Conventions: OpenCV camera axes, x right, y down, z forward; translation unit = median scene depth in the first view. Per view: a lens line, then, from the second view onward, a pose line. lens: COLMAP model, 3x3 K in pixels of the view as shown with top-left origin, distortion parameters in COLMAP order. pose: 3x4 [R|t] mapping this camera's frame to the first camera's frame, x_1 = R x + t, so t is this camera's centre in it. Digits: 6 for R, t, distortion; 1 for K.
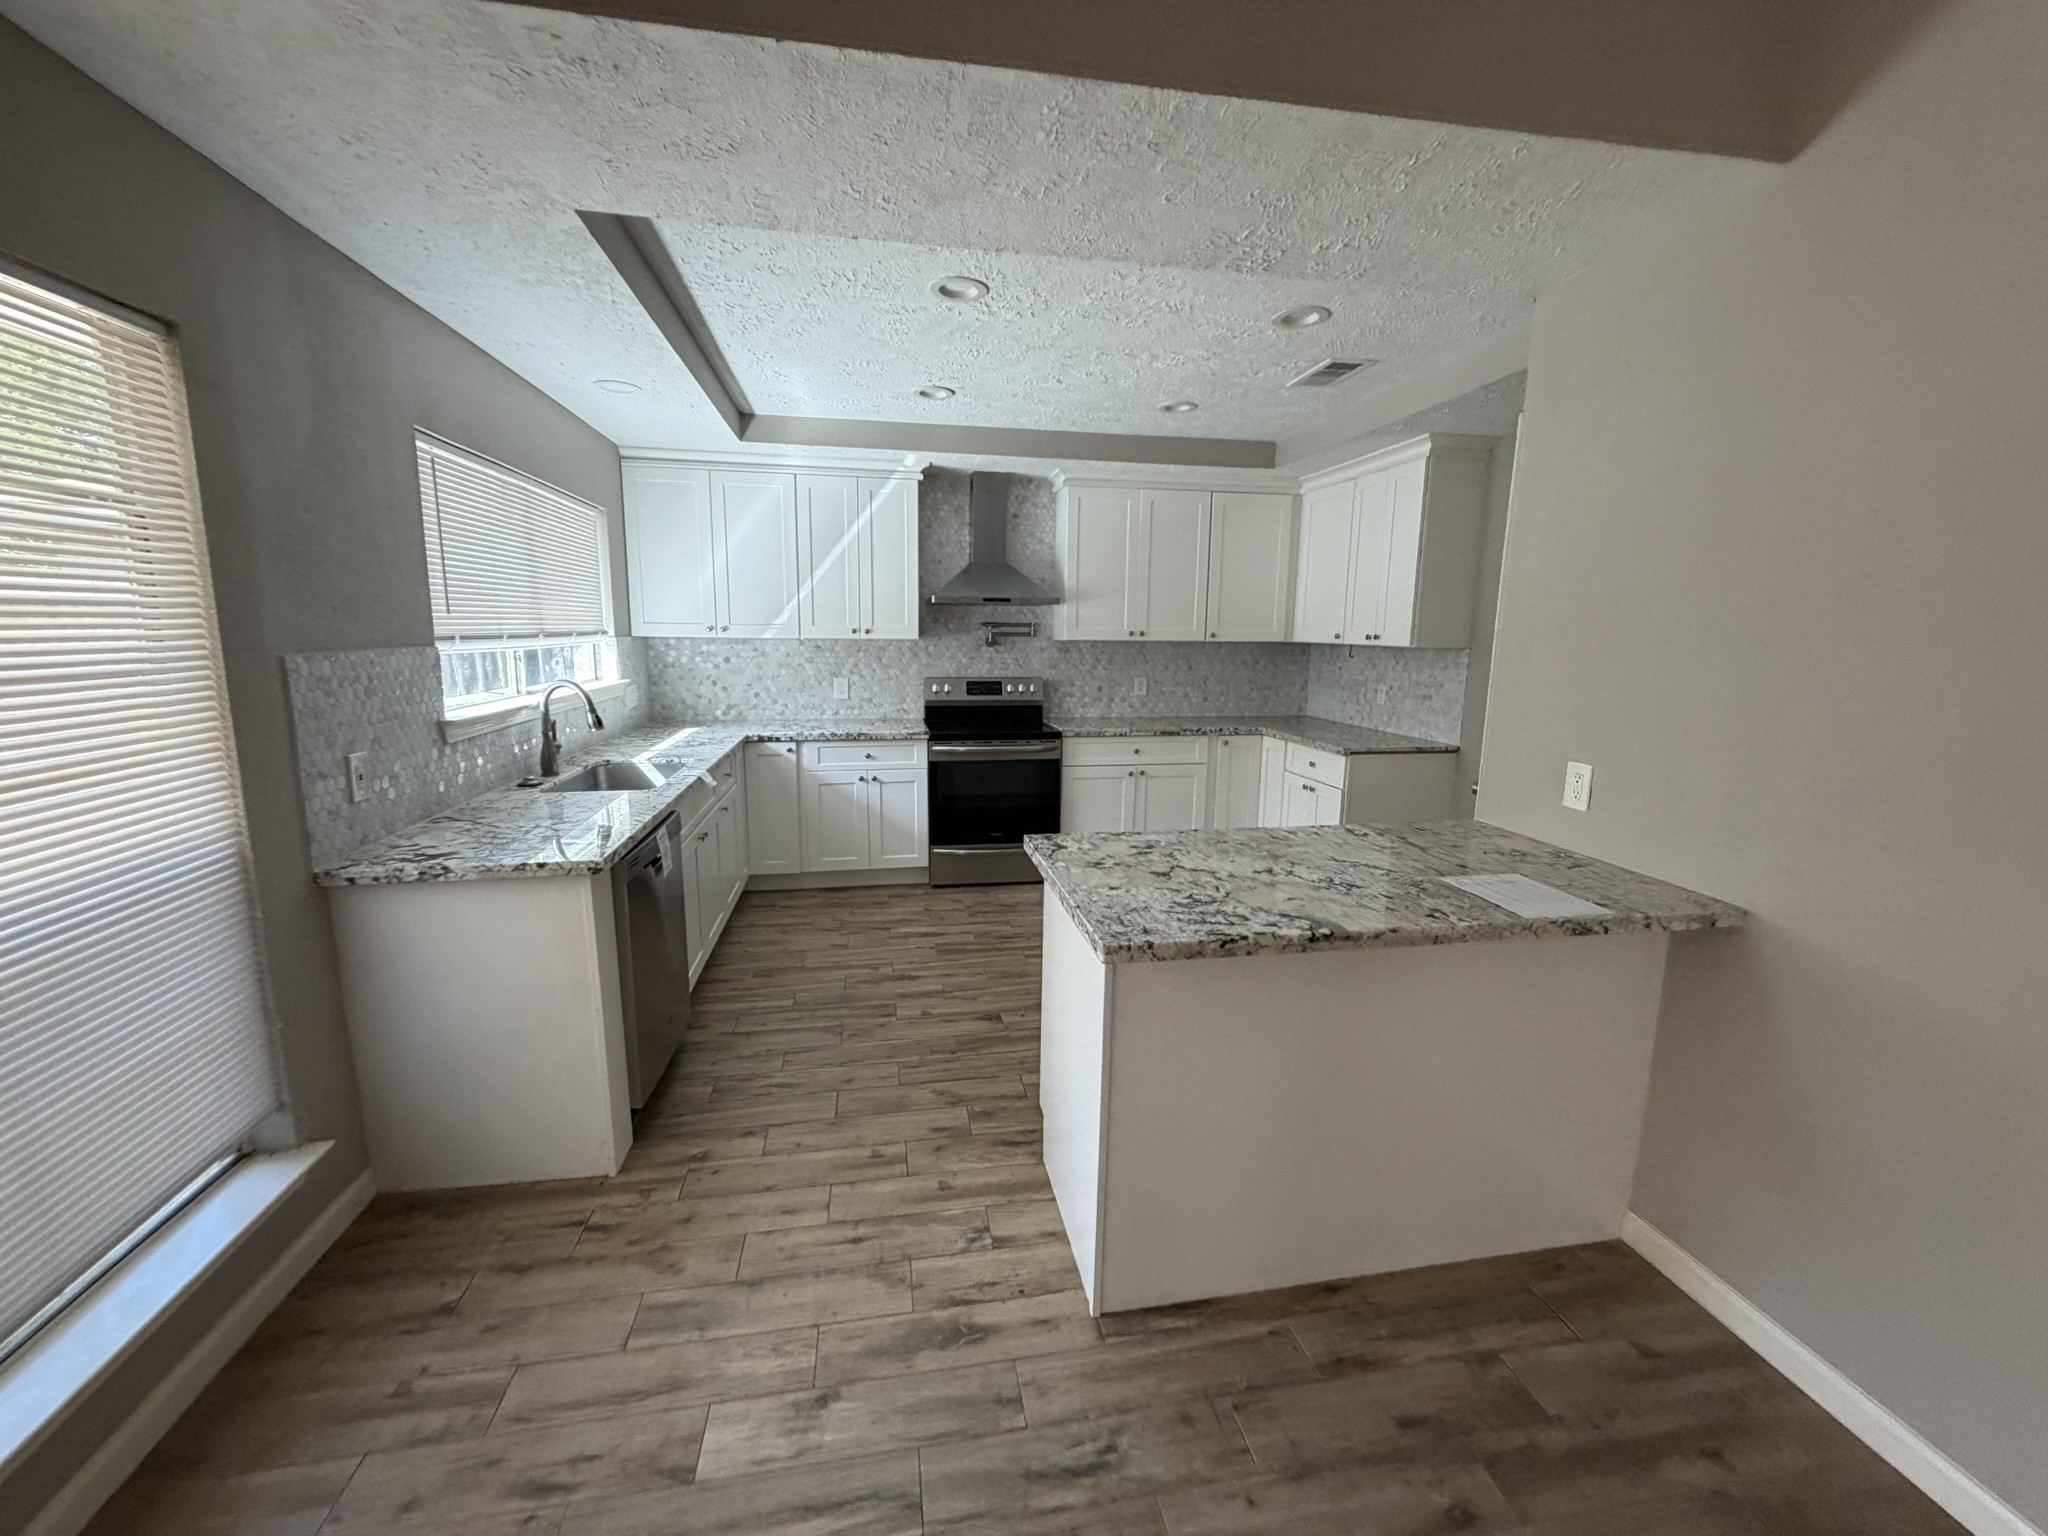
lens RADIAL K [[820.9, 0, 1018.1], [0, 820.9, 765.5], [0, 0, 1]] dist [0.000808, 0.000238]
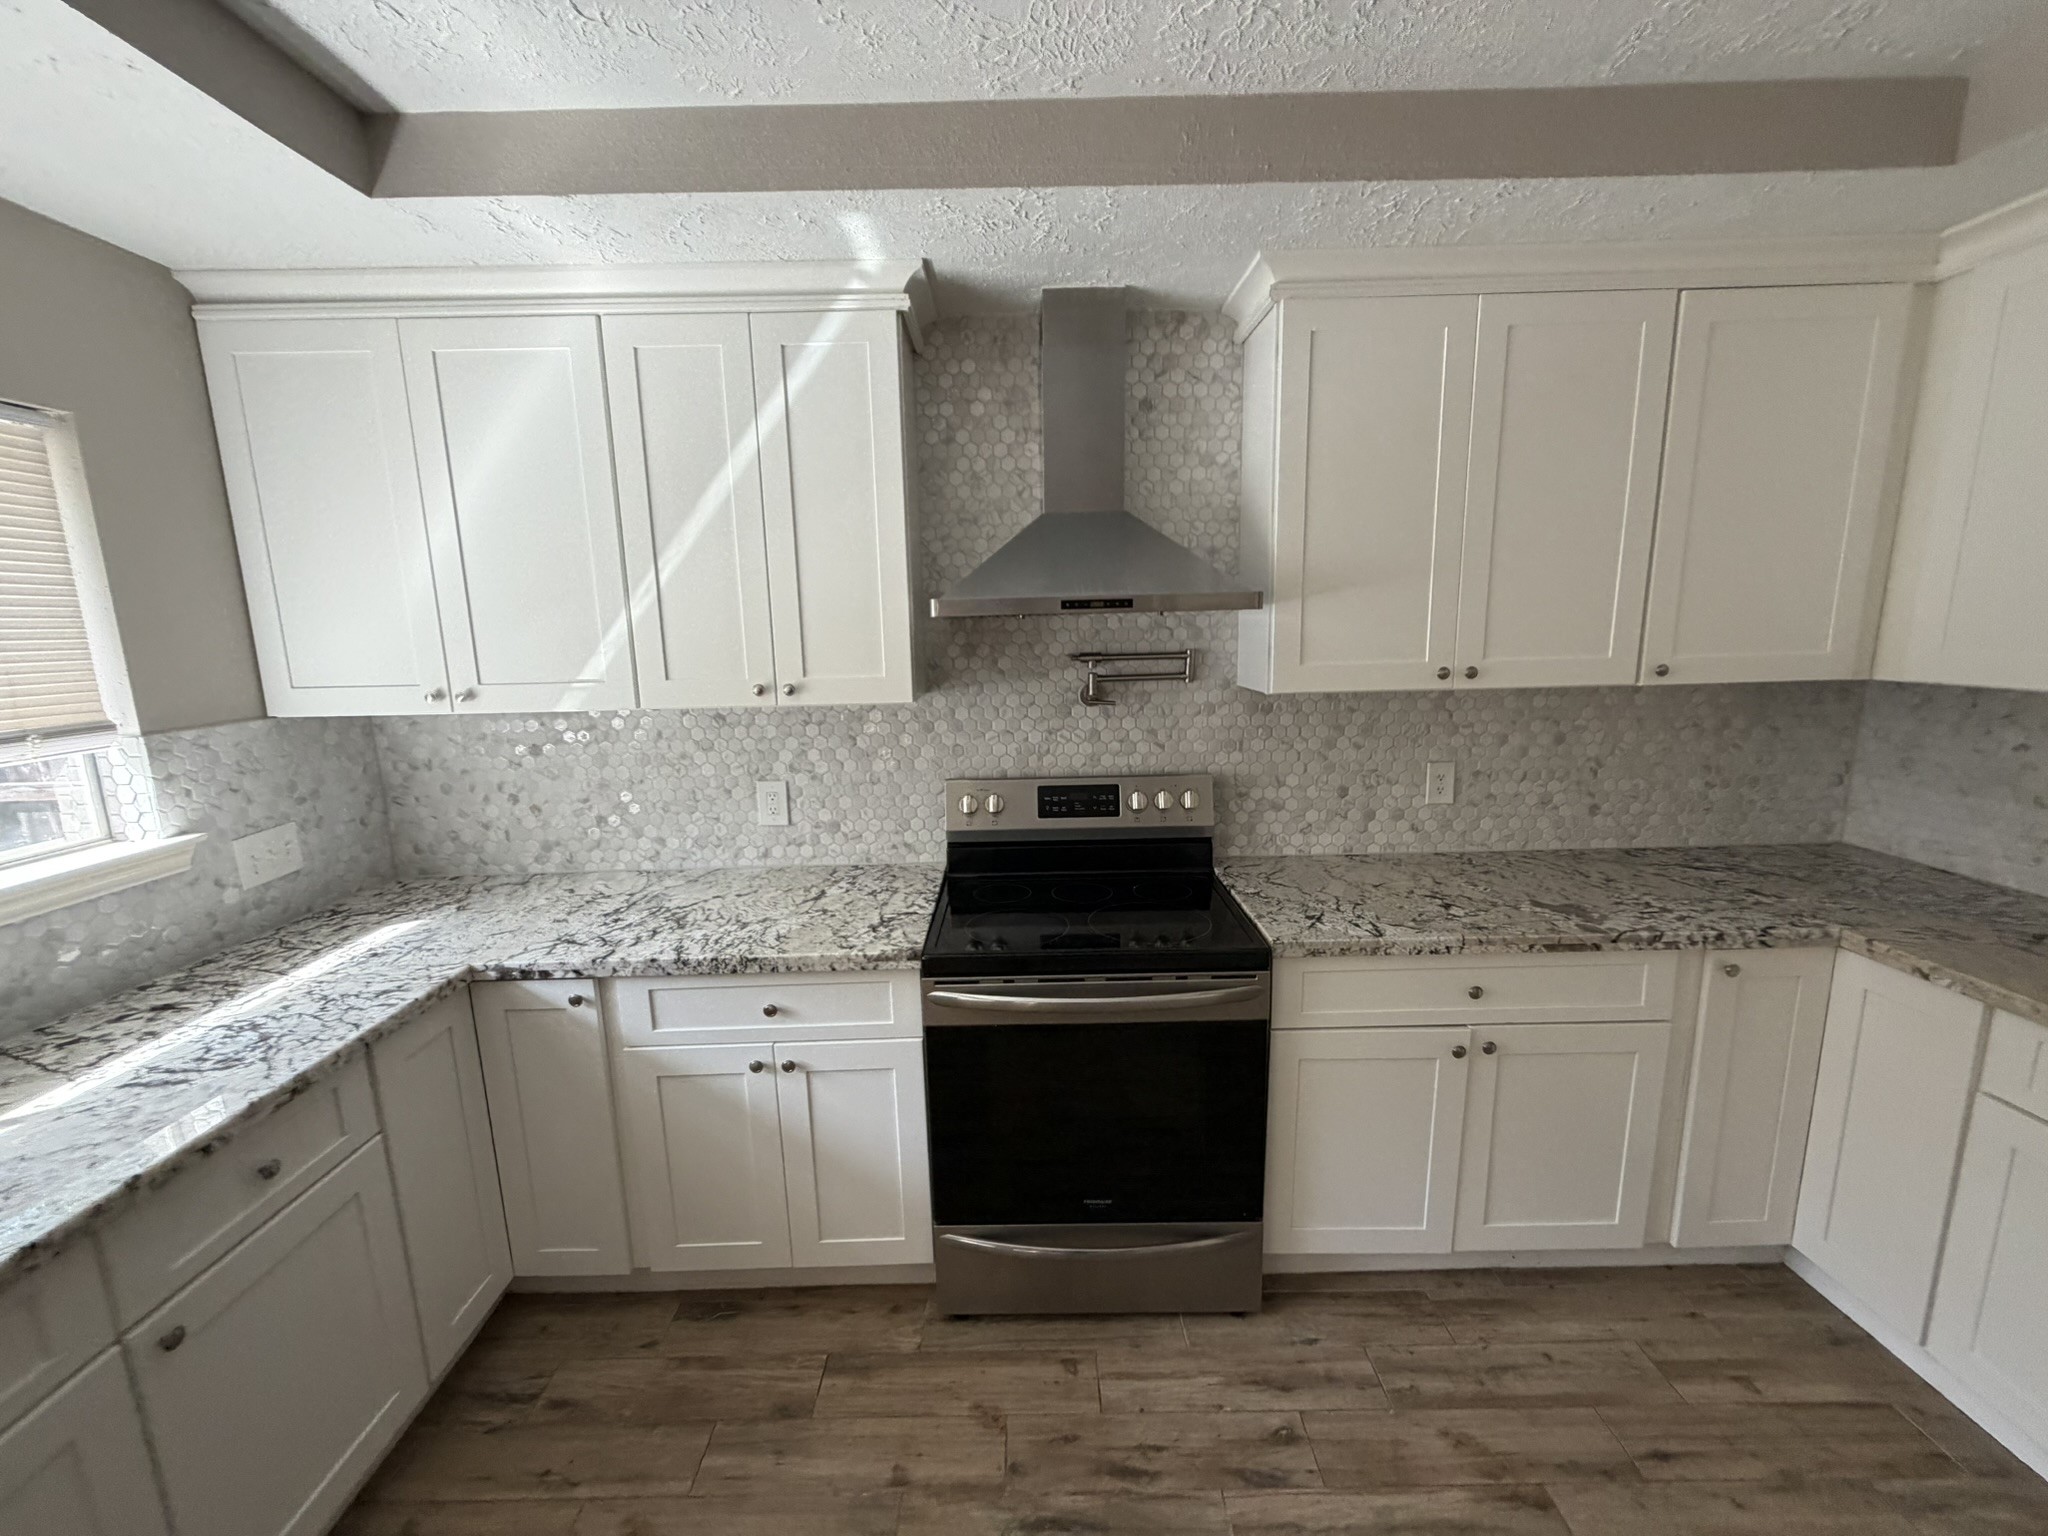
lens RADIAL K [[820.9, 0, 1018.1], [0, 820.9, 765.5], [0, 0, 1]] dist [0.000808, 0.000238]
pose [[0.984834, -0.004049, -0.173450, 0.004145], [0.006136, 0.999915, 0.011502, -0.125894], [0.173389, -0.012392, 0.984775, 0.590478]]
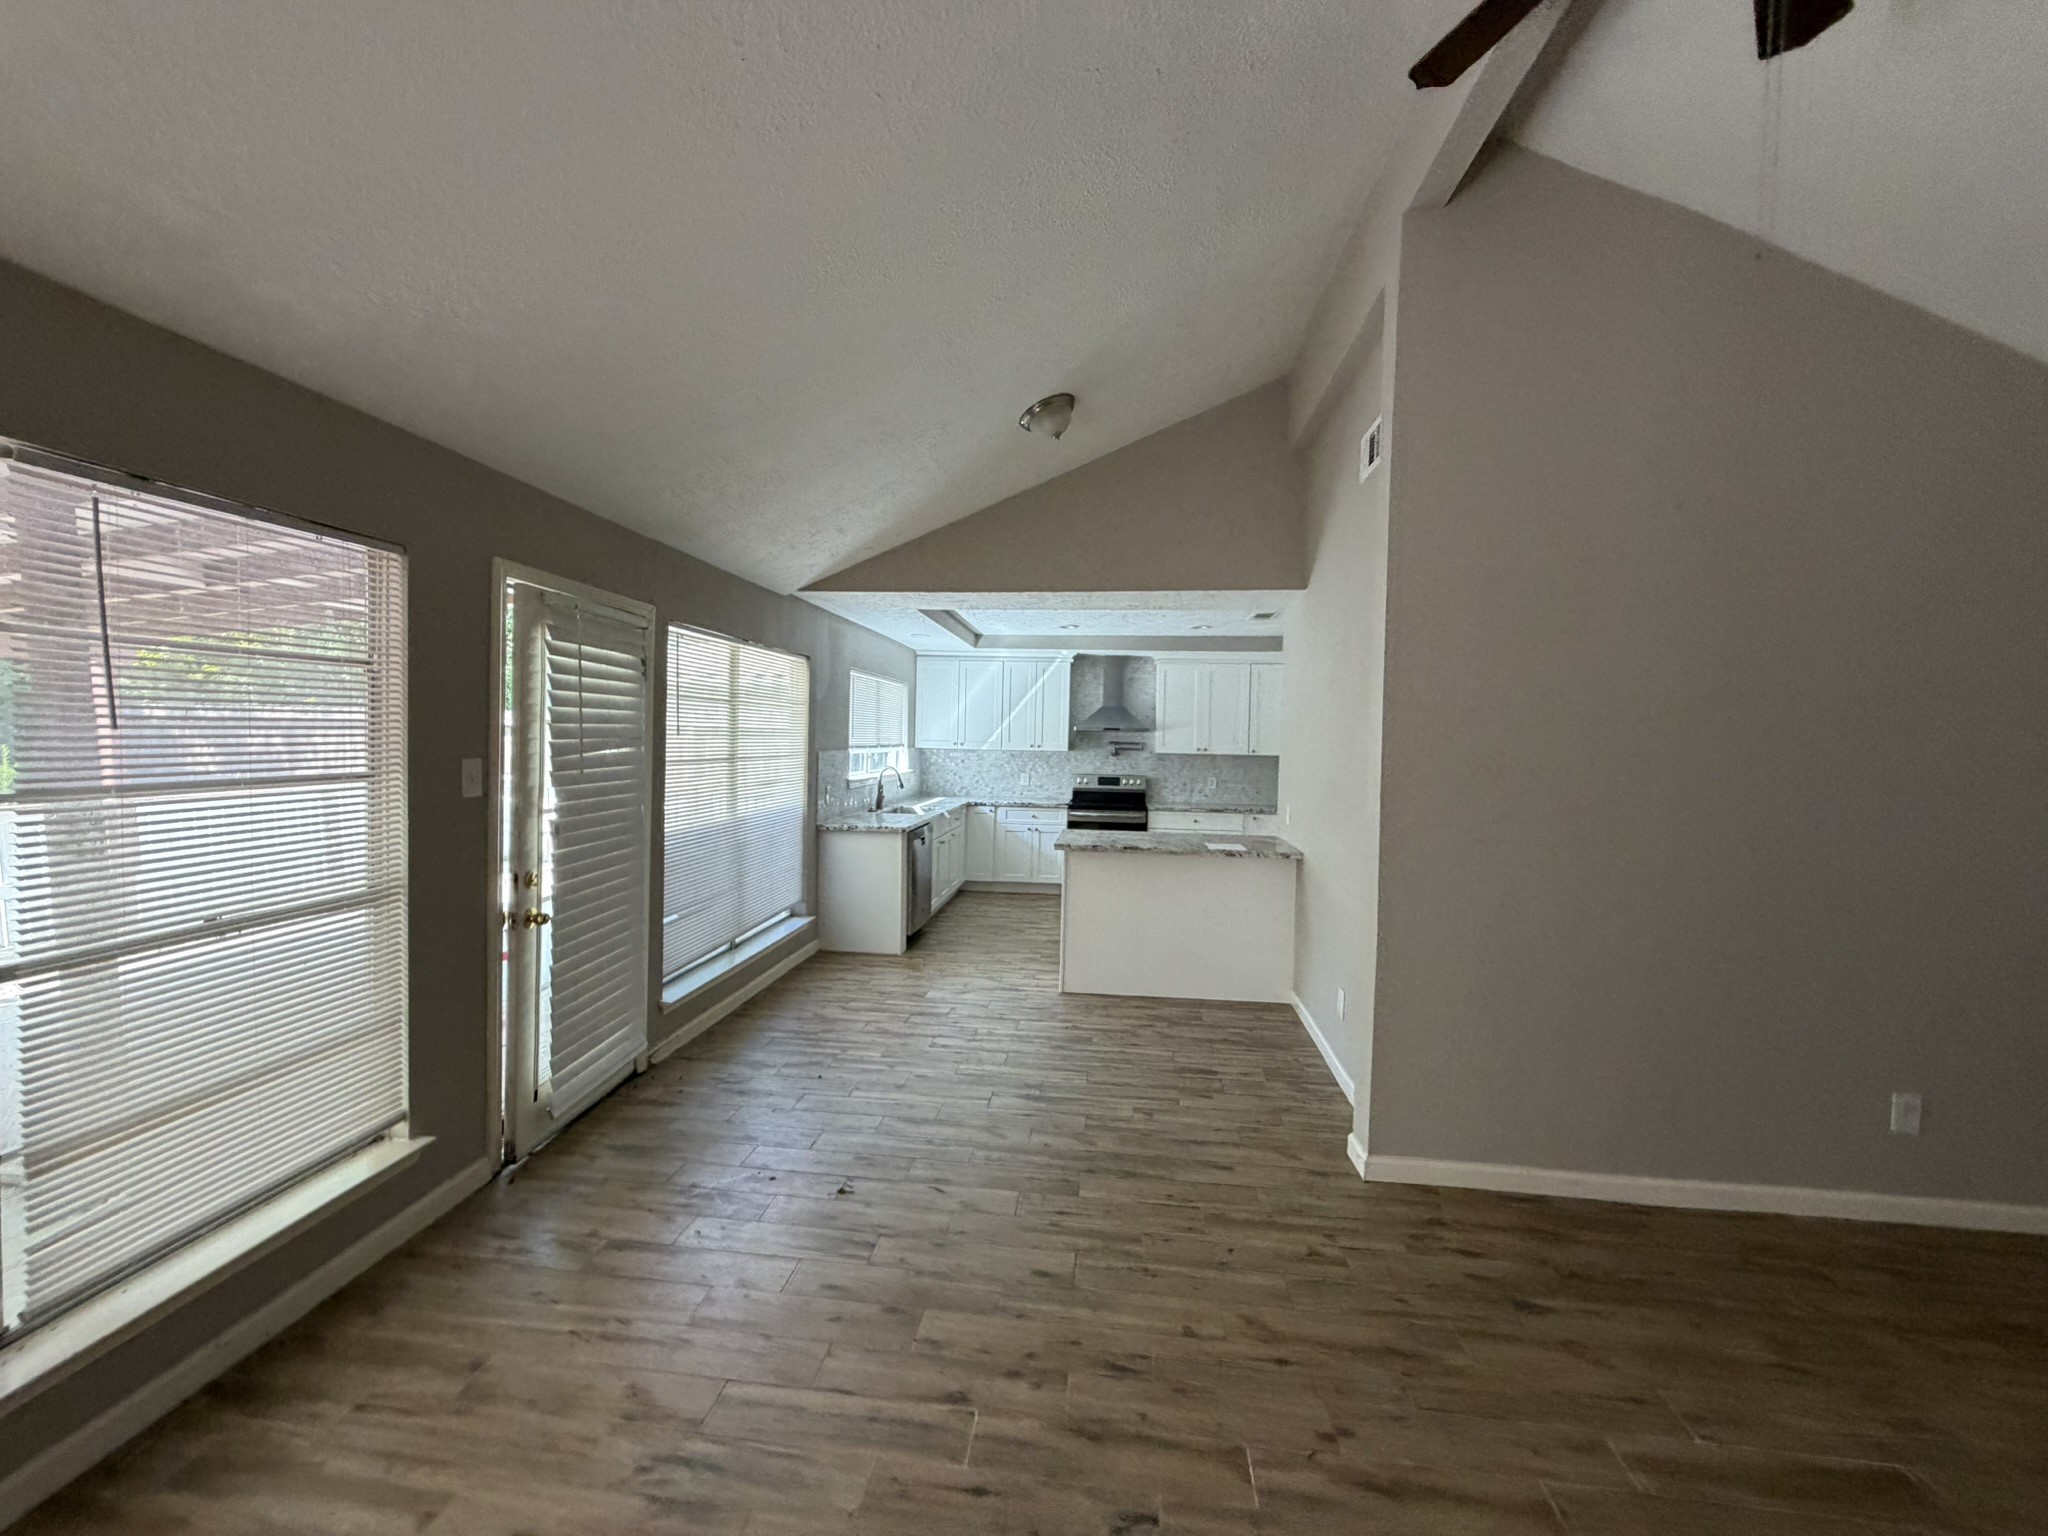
lens RADIAL K [[820.9, 0, 1018.1], [0, 820.9, 765.5], [0, 0, 1]] dist [0.000808, 0.000238]
pose [[0.957550, 0.018259, -0.287687, 0.273117], [-0.058024, 0.989774, -0.130313, 0.105656], [0.282366, 0.141474, 0.948818, -0.654252]]
